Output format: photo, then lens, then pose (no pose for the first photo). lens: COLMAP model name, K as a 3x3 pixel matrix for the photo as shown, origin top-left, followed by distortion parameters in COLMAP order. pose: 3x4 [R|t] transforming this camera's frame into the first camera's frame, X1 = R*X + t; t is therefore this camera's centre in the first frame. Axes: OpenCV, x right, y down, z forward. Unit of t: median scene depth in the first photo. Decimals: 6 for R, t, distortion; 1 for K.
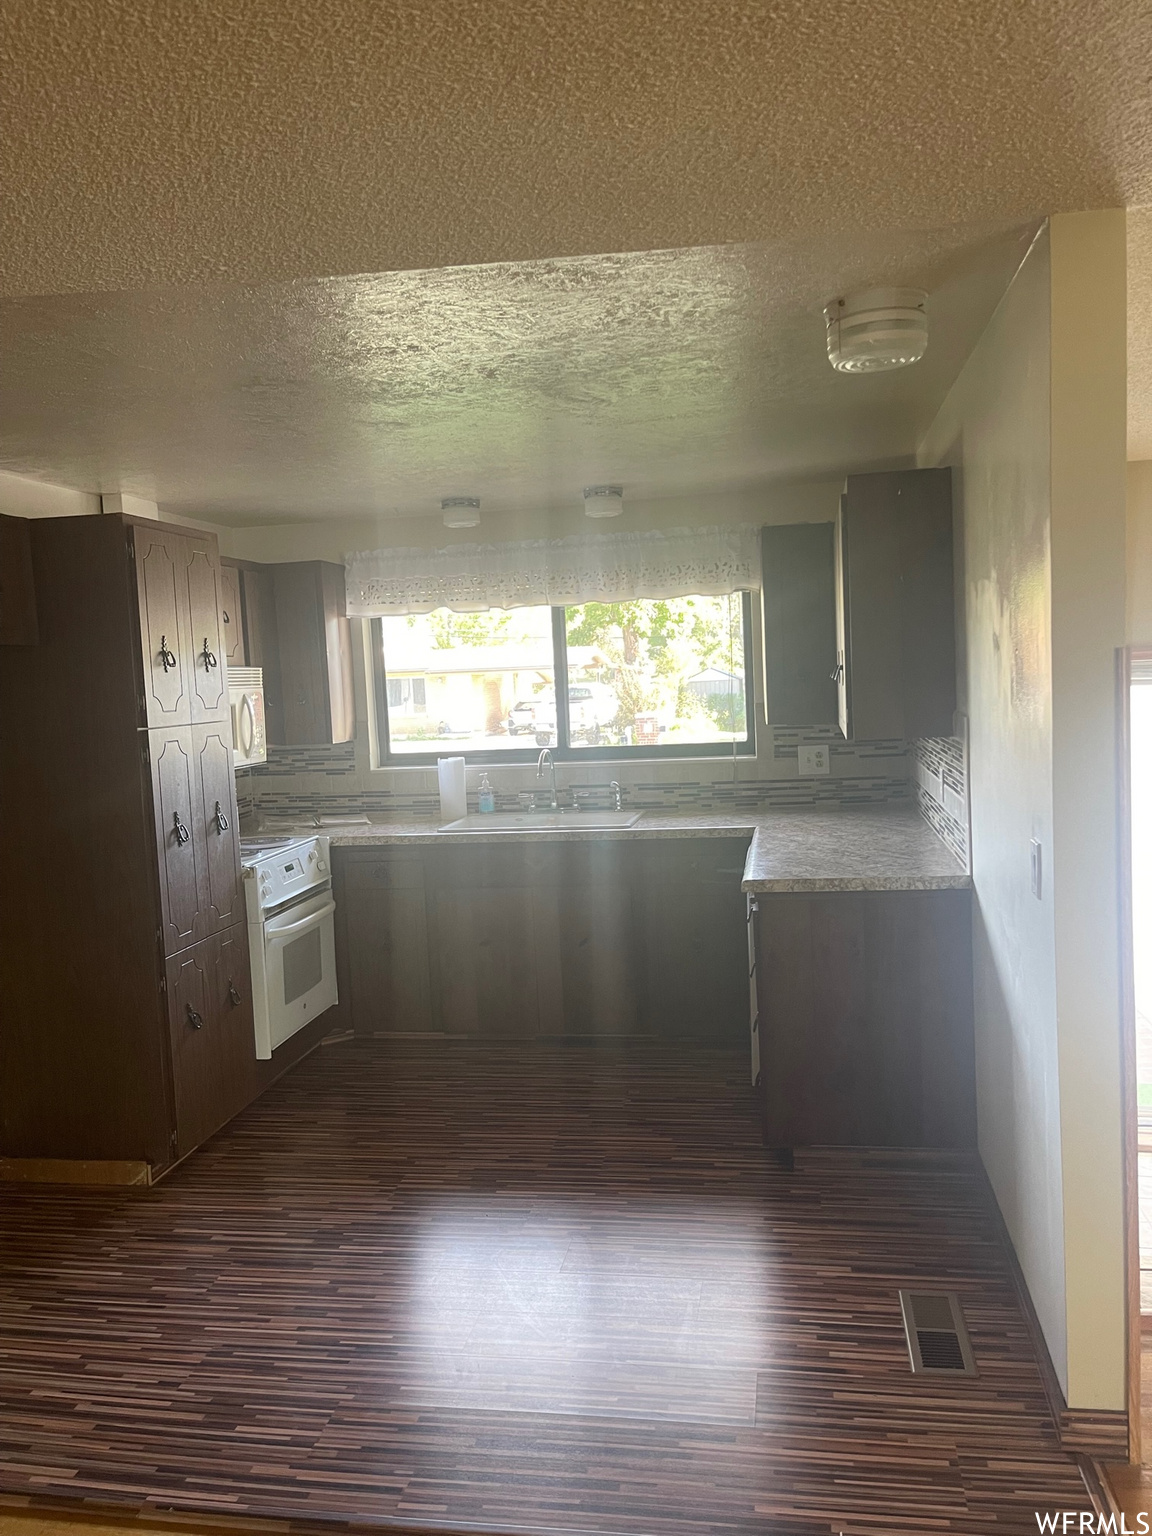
lens RADIAL K [[1160.2, 0, 576.7], [0, 1160.2, 763.8], [0, 0, 1]] dist [0.039983, -0.001509]
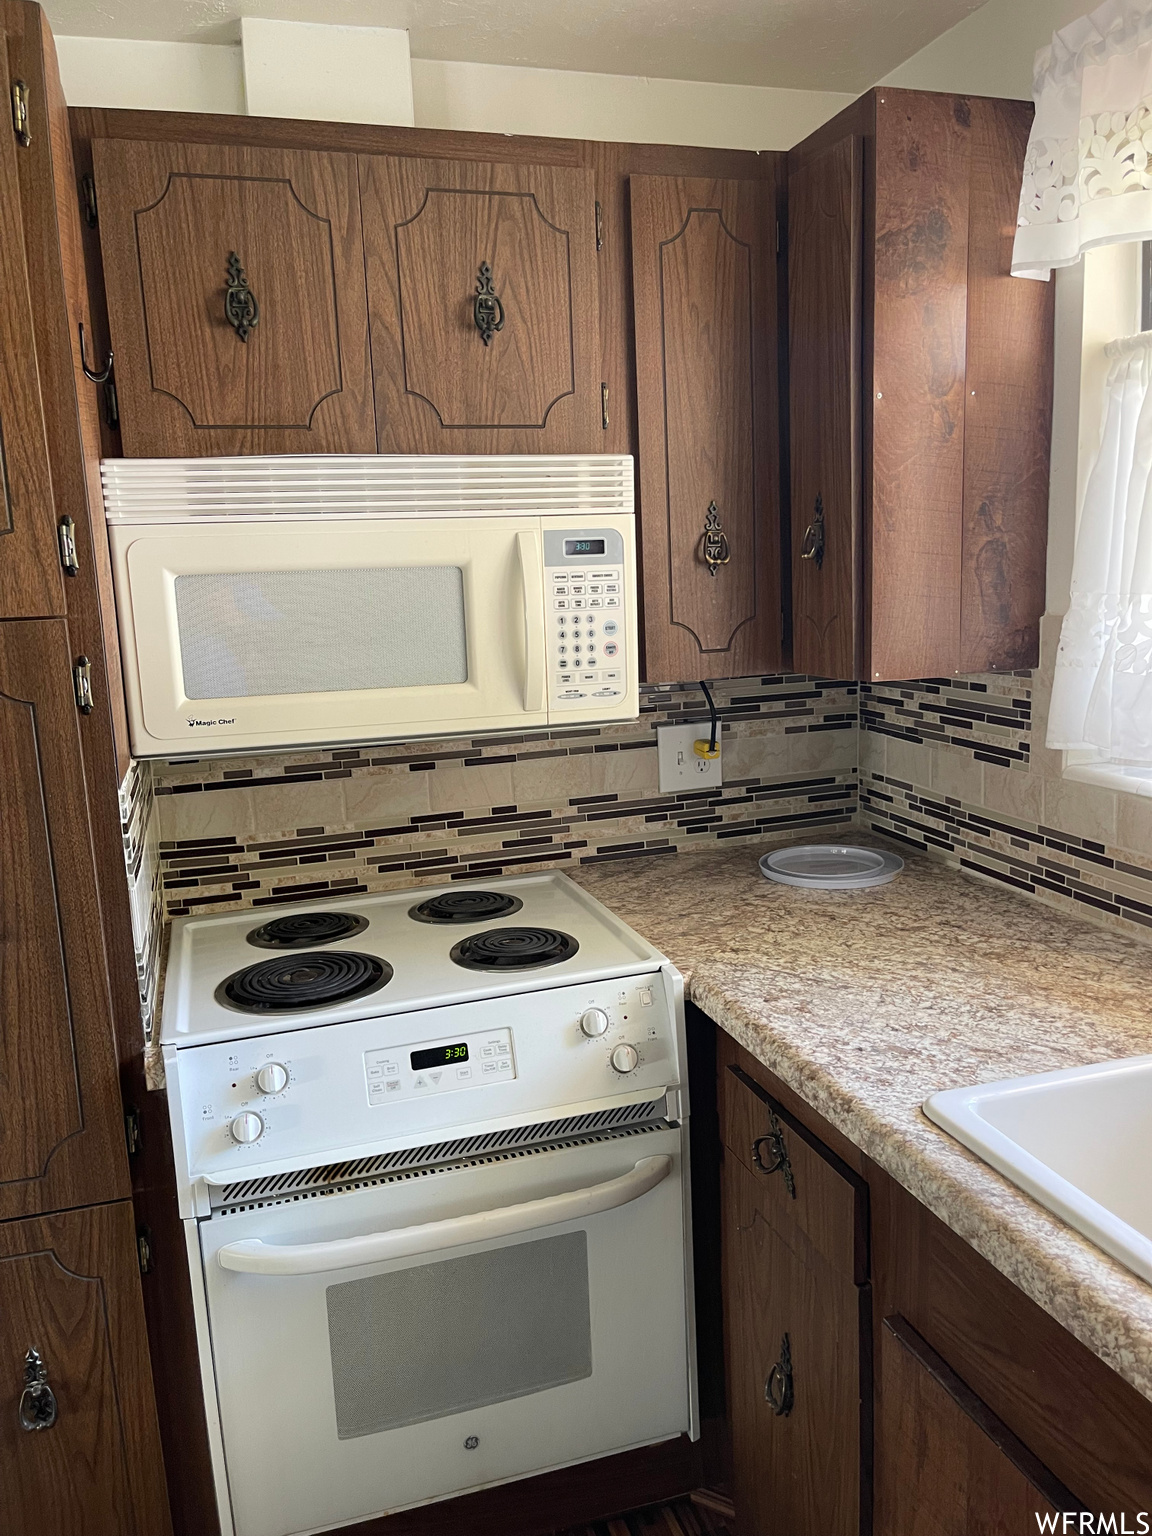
lens RADIAL K [[1160.2, 0, 576.0], [0, 1160.2, 771.5], [0, 0, 1]] dist [0.039983, -0.001509]
pose [[0.462009, 0.180771, -0.868257, 0.037281], [-0.050550, 0.982783, 0.177717, -0.040198], [0.885434, -0.038217, 0.463192, 0.659126]]
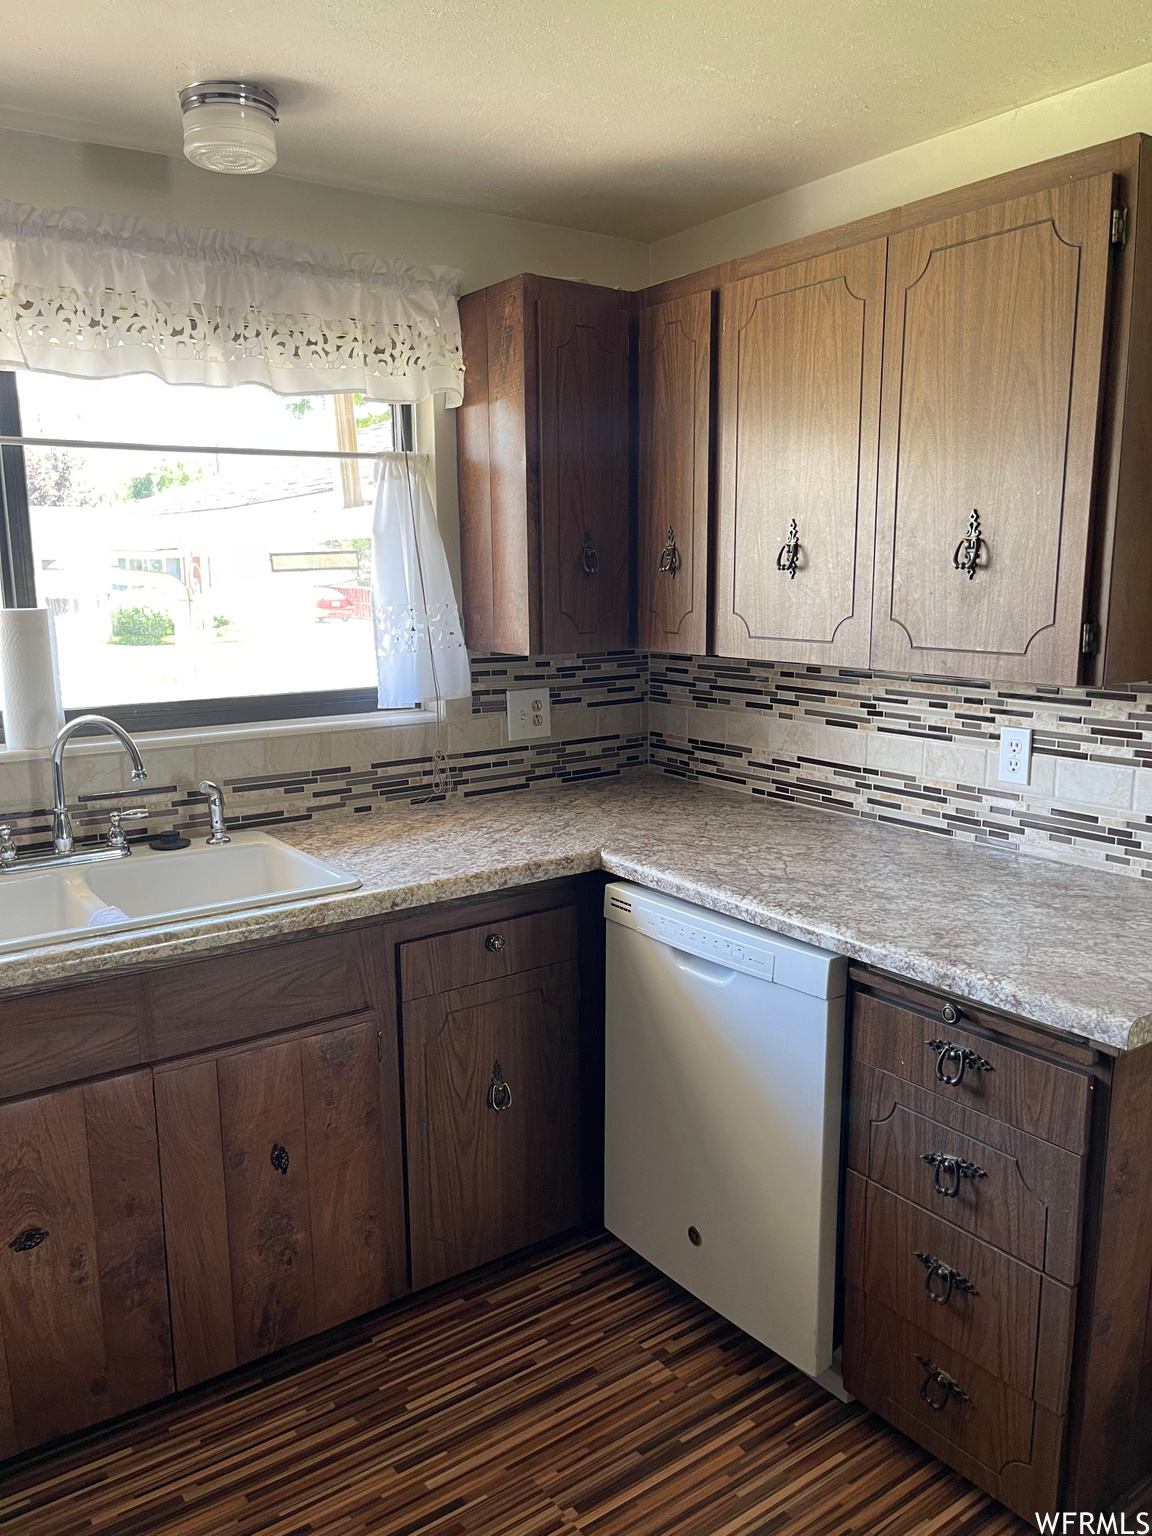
lens RADIAL K [[1160.2, 0, 576.2], [0, 1160.2, 775.9], [0, 0, 1]] dist [0.039983, -0.001509]
pose [[0.690117, -0.087765, 0.718356, -0.206982], [0.030991, 0.995293, 0.091827, -0.025652], [-0.723034, -0.041109, 0.689588, 0.577482]]
